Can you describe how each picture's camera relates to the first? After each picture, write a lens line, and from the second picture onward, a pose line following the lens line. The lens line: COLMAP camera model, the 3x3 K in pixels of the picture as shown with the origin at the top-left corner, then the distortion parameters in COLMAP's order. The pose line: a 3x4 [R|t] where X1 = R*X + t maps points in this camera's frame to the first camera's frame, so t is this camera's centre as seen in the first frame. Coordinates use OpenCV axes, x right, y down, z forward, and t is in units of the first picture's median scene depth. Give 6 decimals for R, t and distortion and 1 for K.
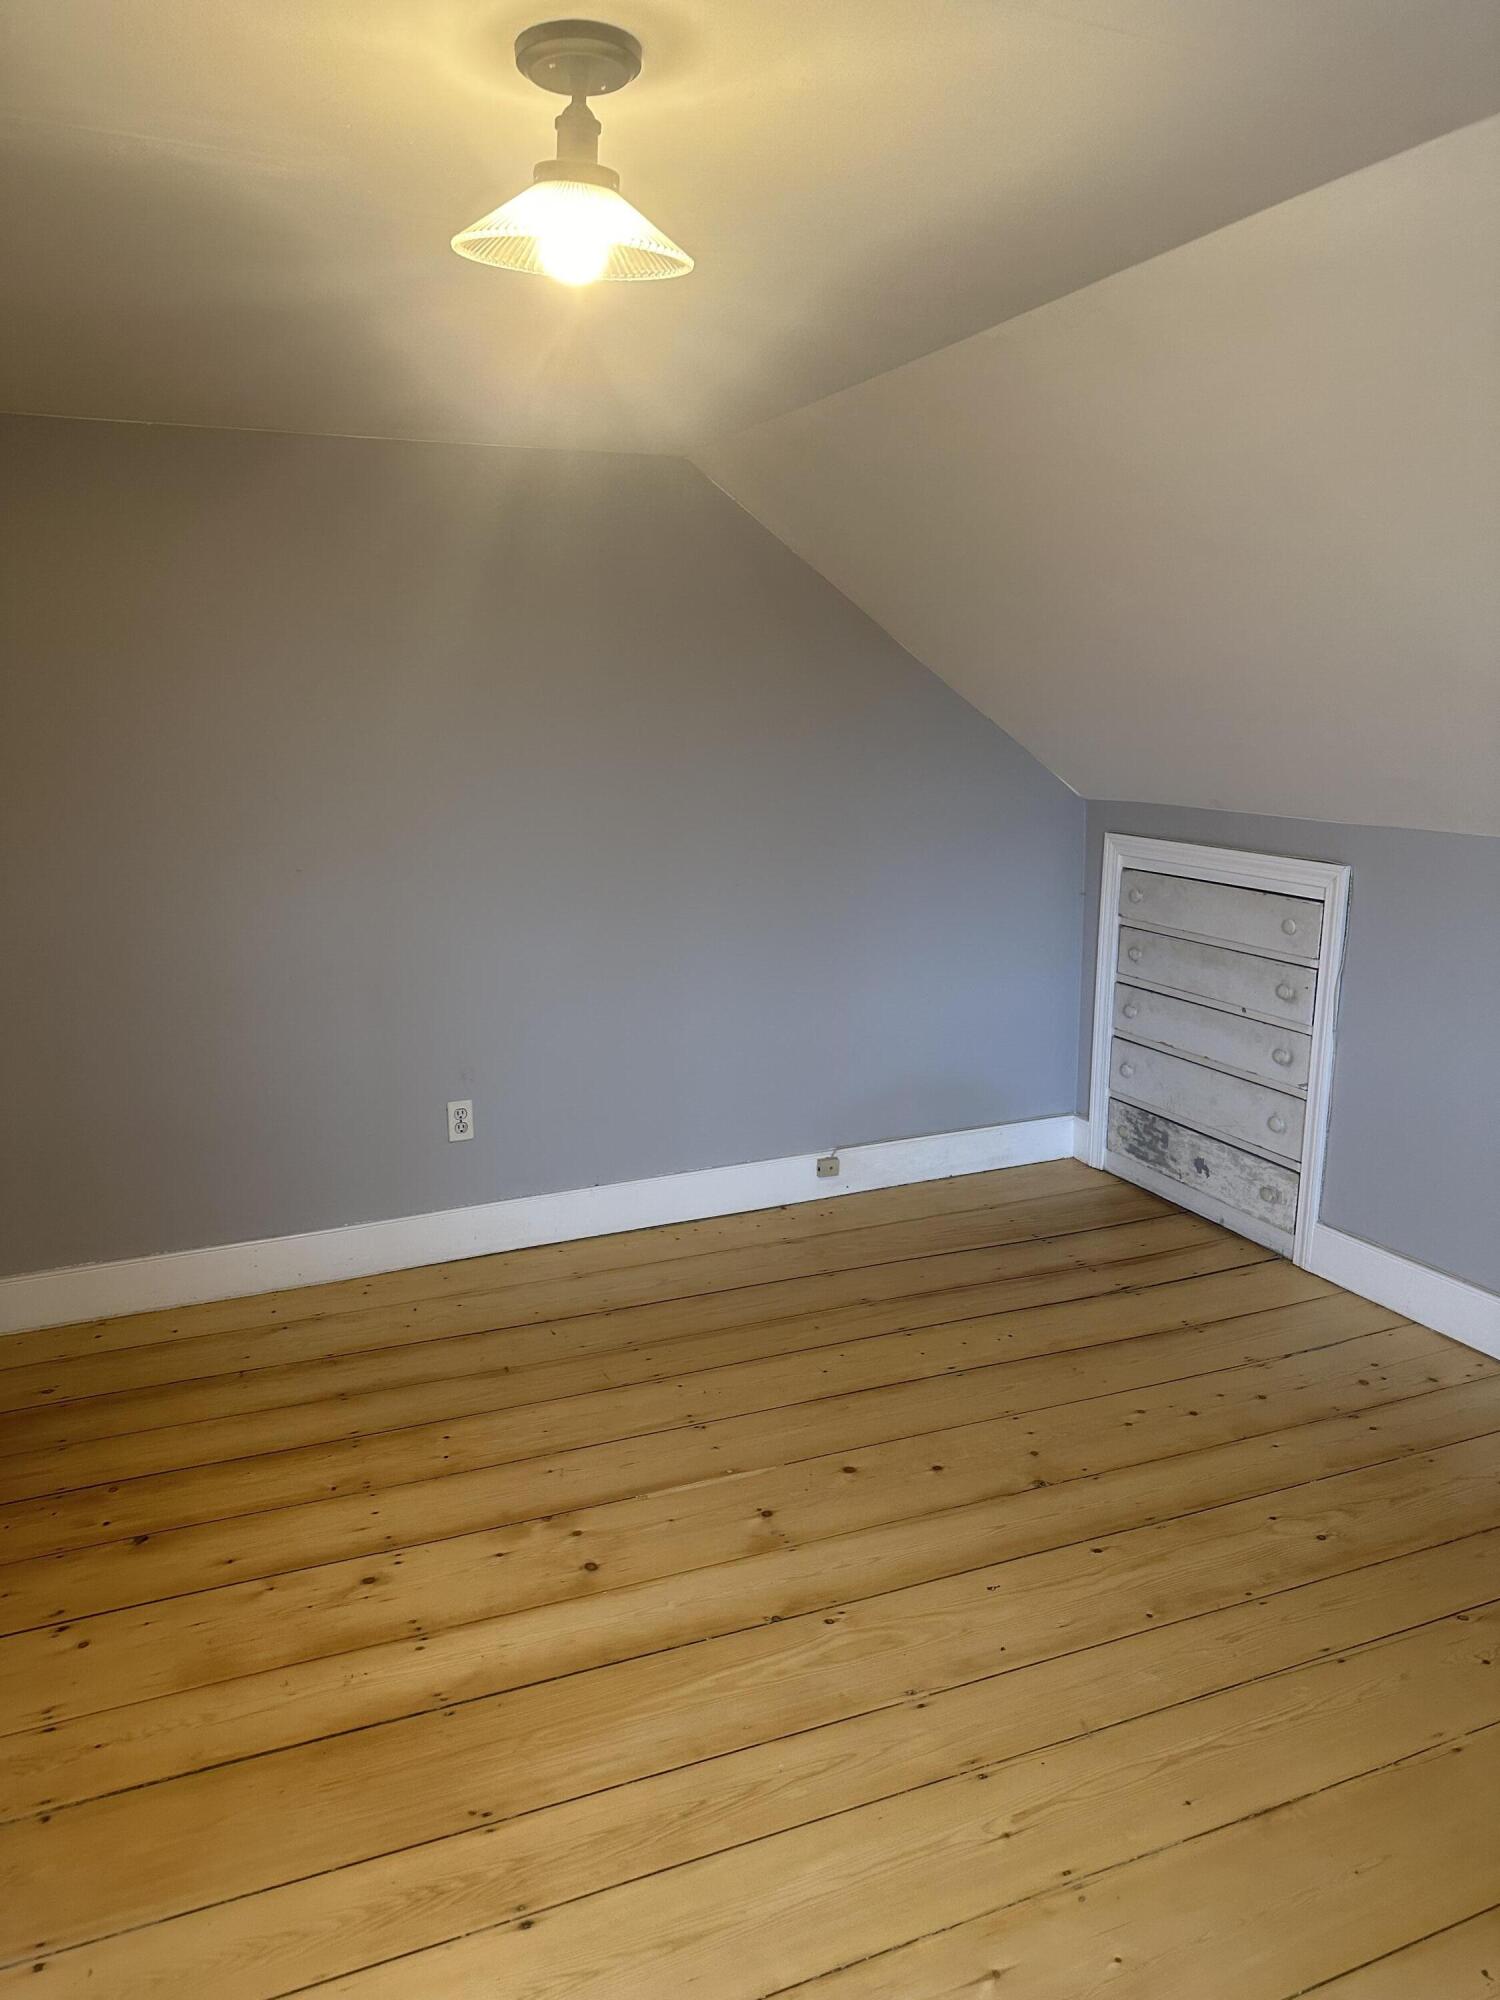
lens RADIAL K [[1402.3, 0, 740.6], [0, 1402.3, 1002.1], [0, 0, 1]] dist [0.070852, -0.005812]
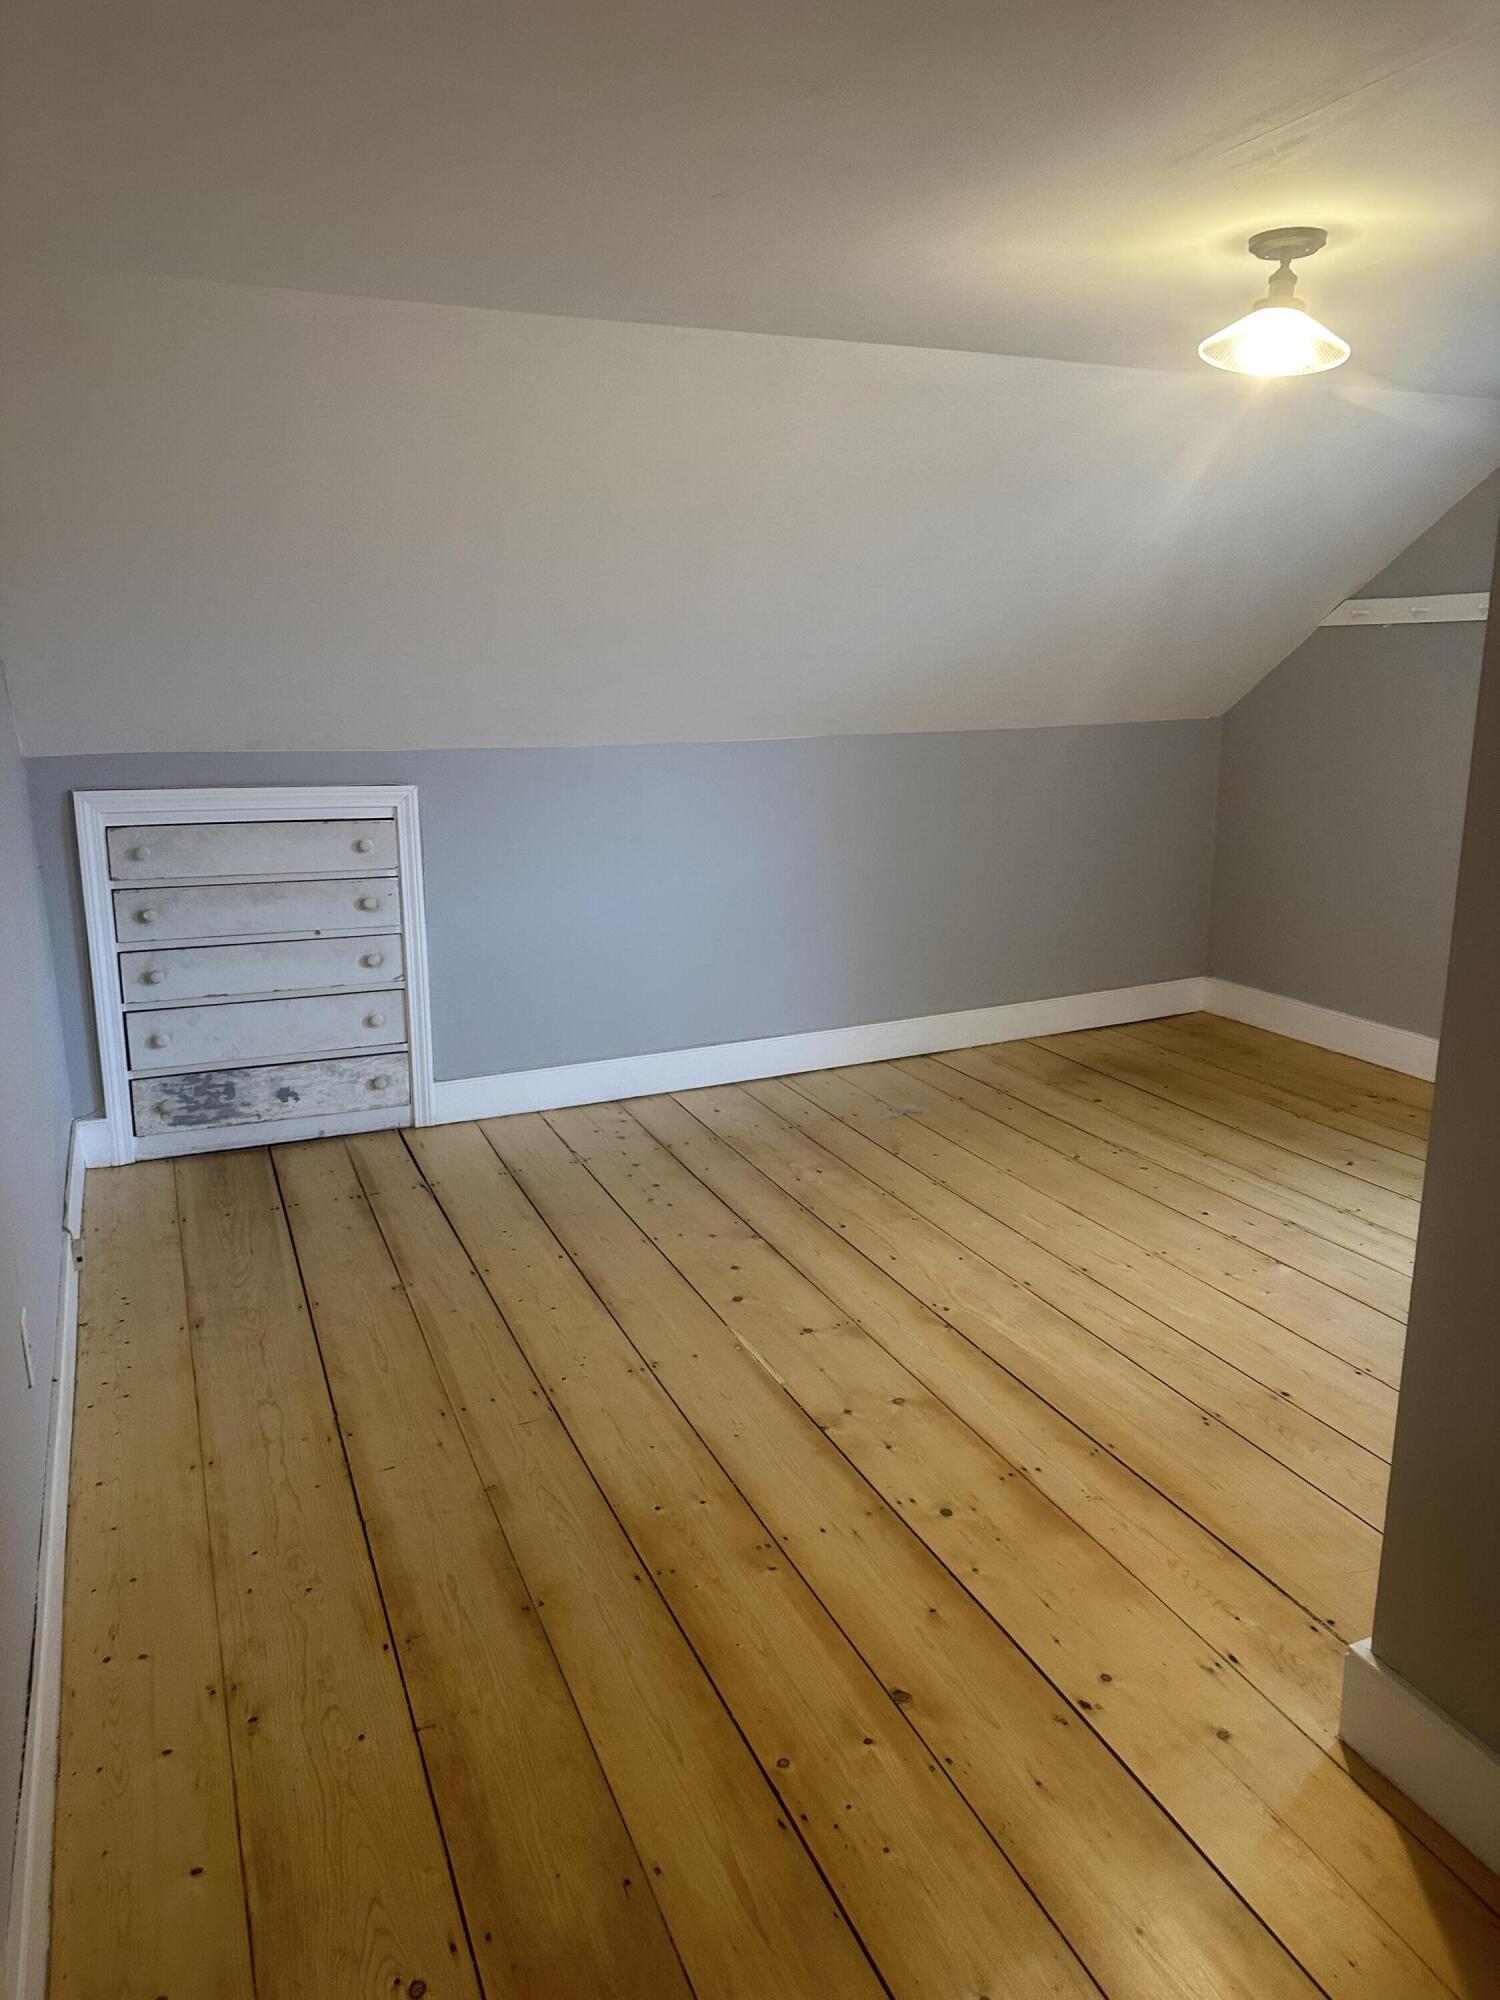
lens RADIAL K [[1402.3, 0, 740.6], [0, 1402.3, 1002.1], [0, 0, 1]] dist [0.070852, -0.005812]
pose [[0.005969, -0.221058, 0.975242, -0.742446], [0.216790, 0.952352, 0.214542, -0.110407], [-0.976200, 0.210142, 0.053608, 0.662052]]
